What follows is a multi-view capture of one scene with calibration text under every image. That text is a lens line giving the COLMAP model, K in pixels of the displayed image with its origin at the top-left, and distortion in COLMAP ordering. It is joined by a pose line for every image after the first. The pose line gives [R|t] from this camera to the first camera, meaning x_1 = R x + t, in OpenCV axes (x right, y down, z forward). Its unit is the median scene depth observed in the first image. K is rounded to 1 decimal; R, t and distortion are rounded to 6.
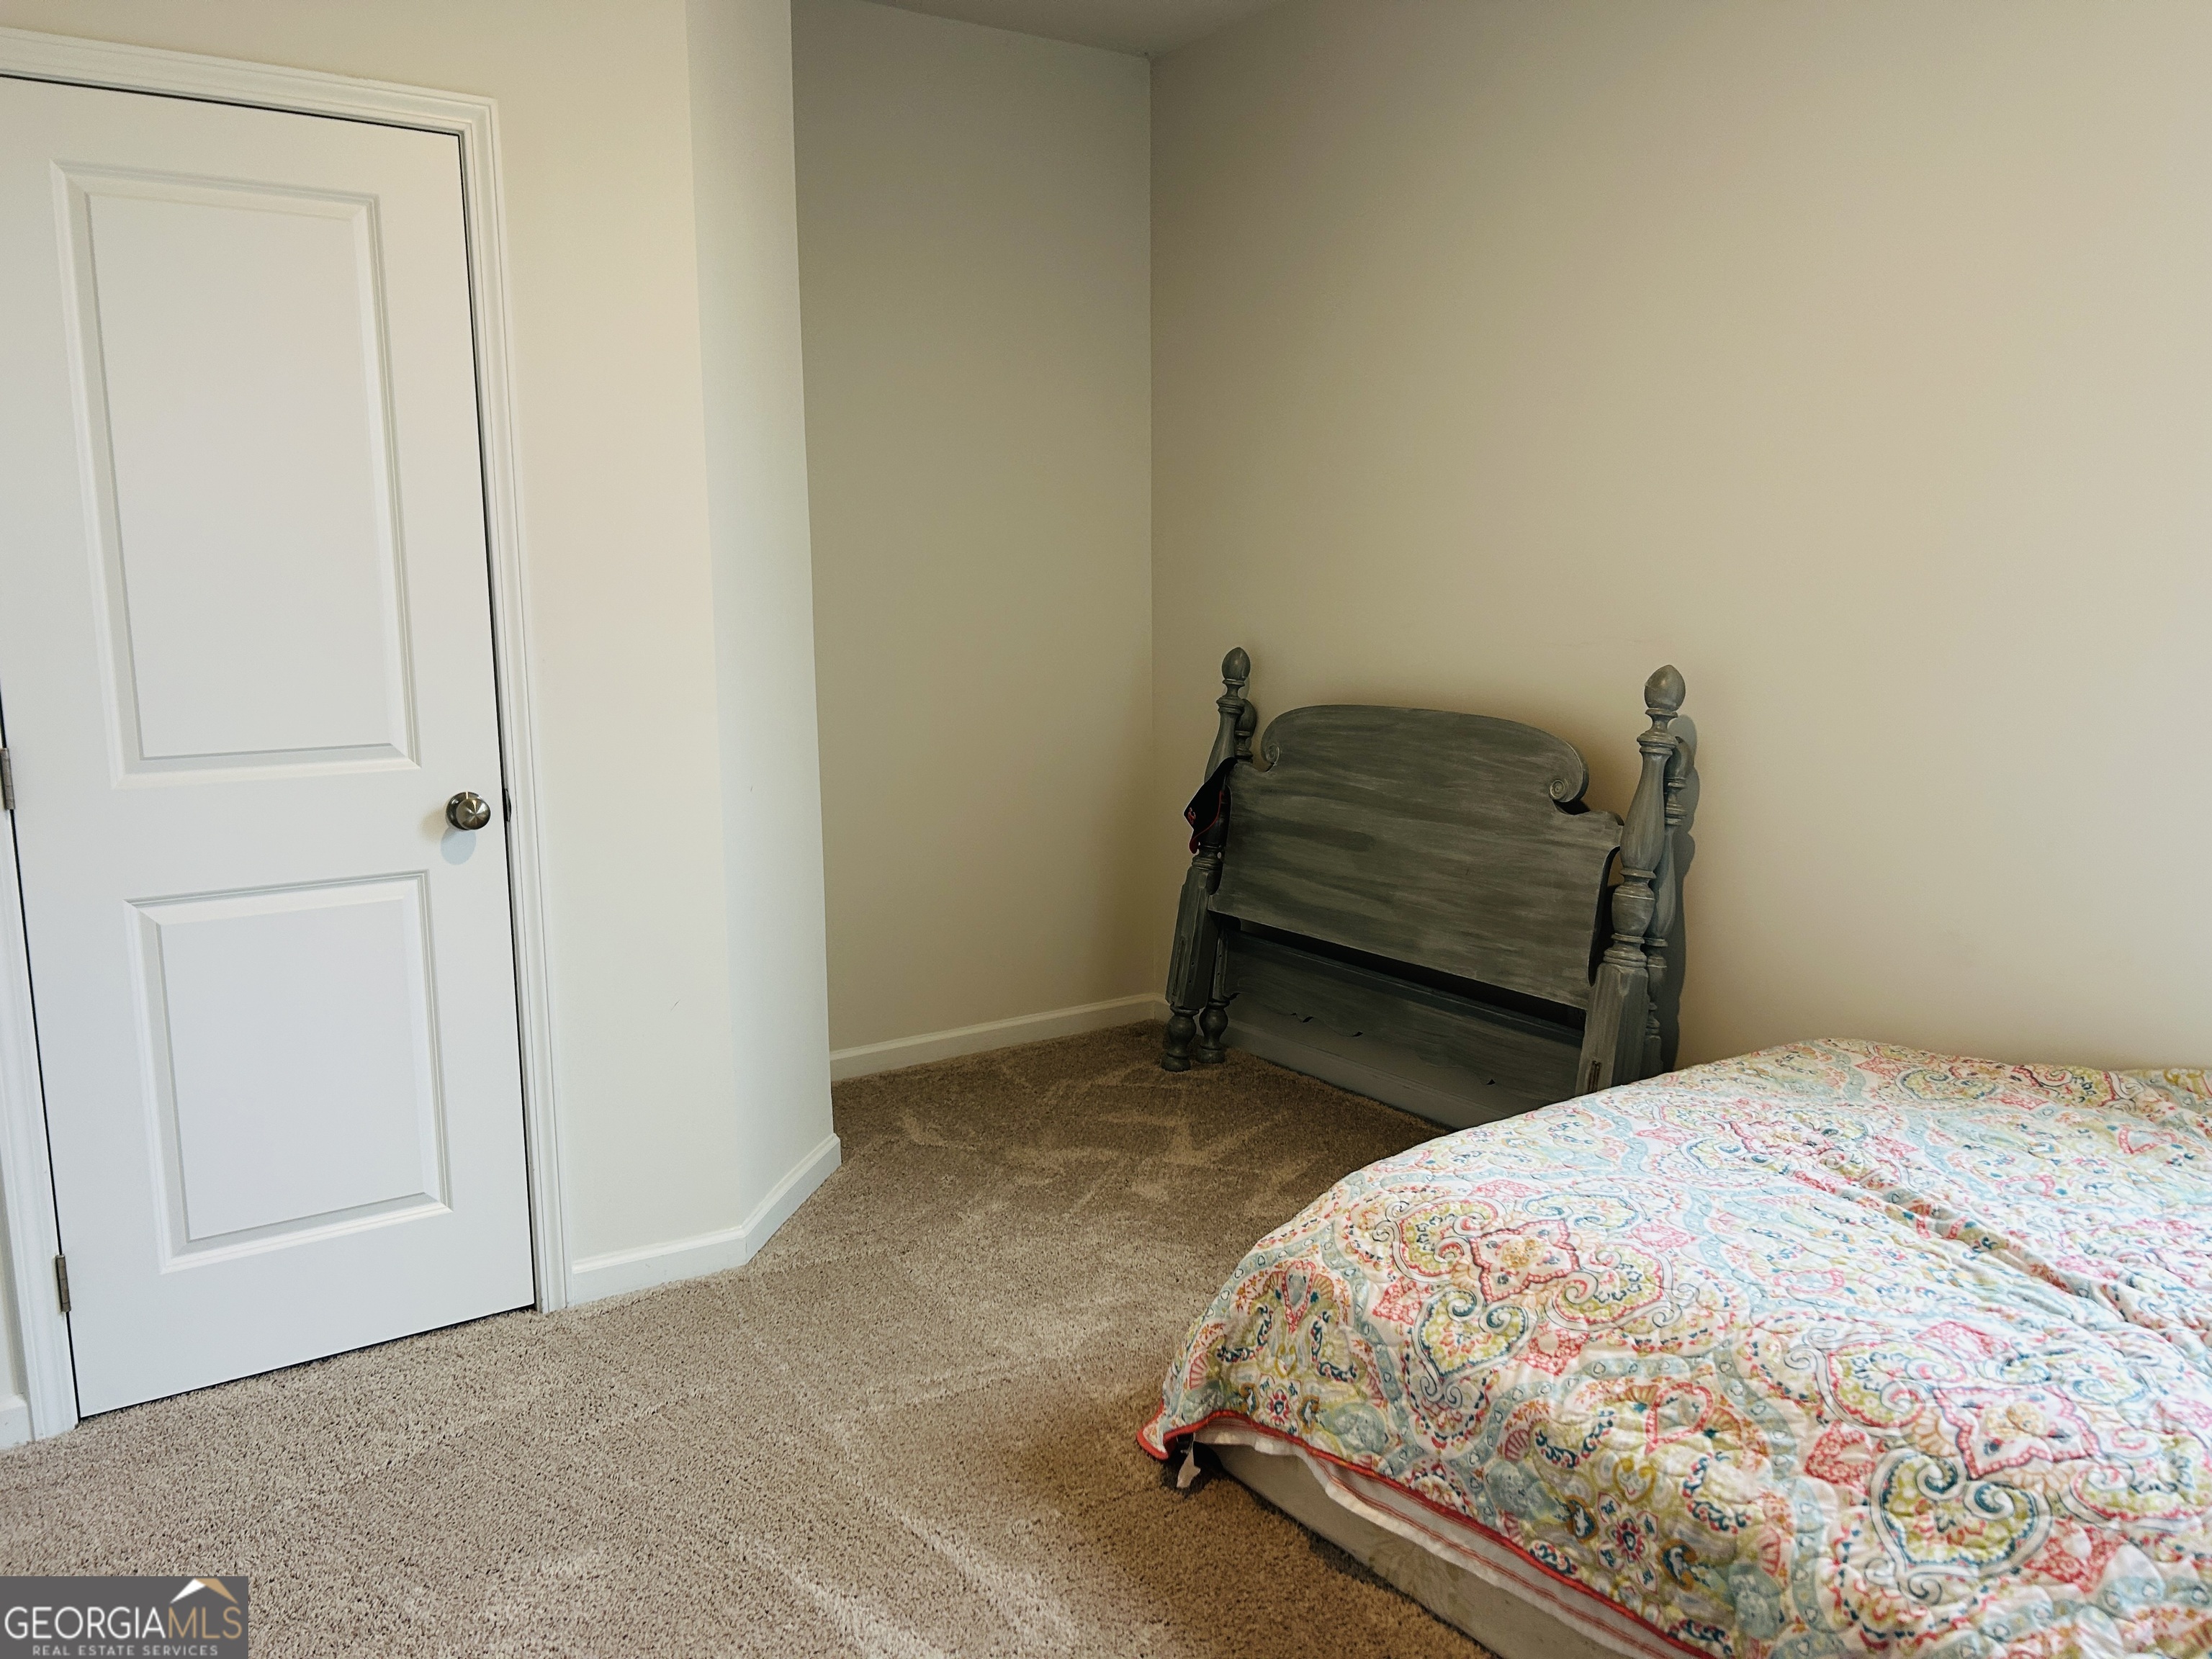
lens RADIAL K [[1674.6, 0, 1109.3], [0, 1674.6, 814.9], [0, 0, 1]] dist [0.042560, -0.042039]
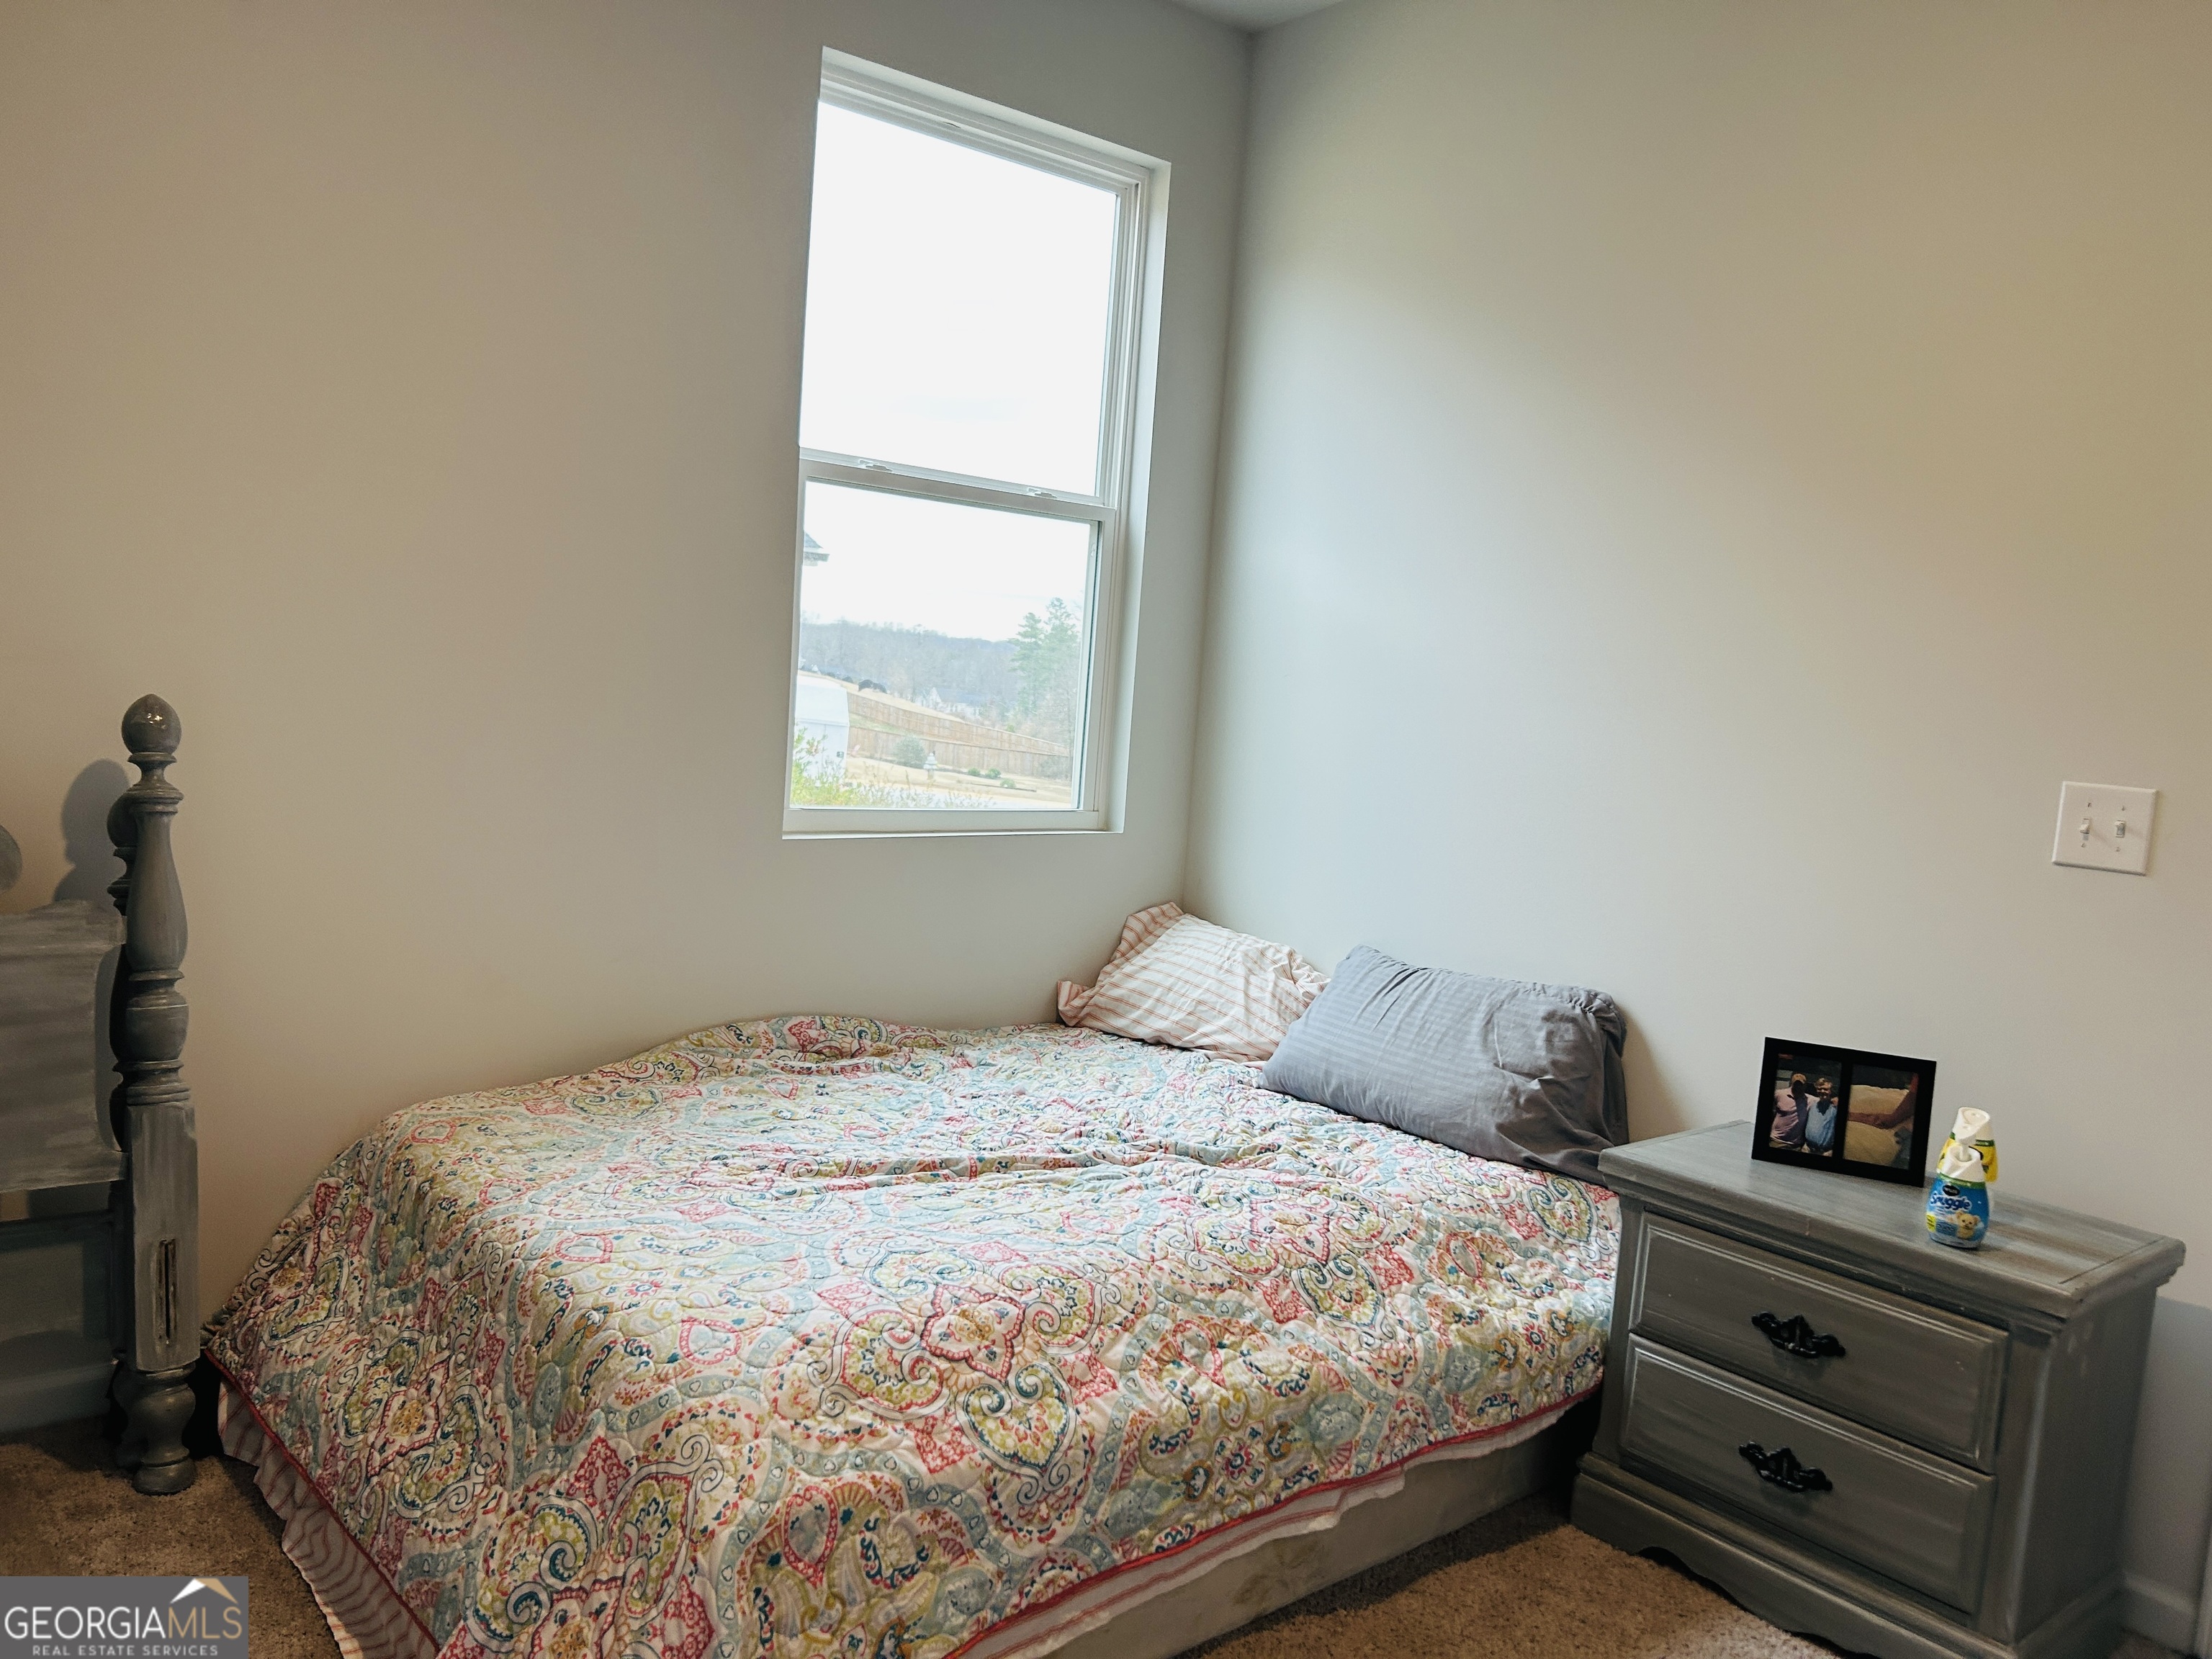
lens RADIAL K [[1674.6, 0, 1107.9], [0, 1674.6, 852.8], [0, 0, 1]] dist [0.042560, -0.042039]
pose [[-0.075692, -0.106841, 0.991391, -0.711990], [0.074317, 0.990873, 0.112459, -0.113417], [-0.994358, 0.082189, -0.067061, 1.007999]]
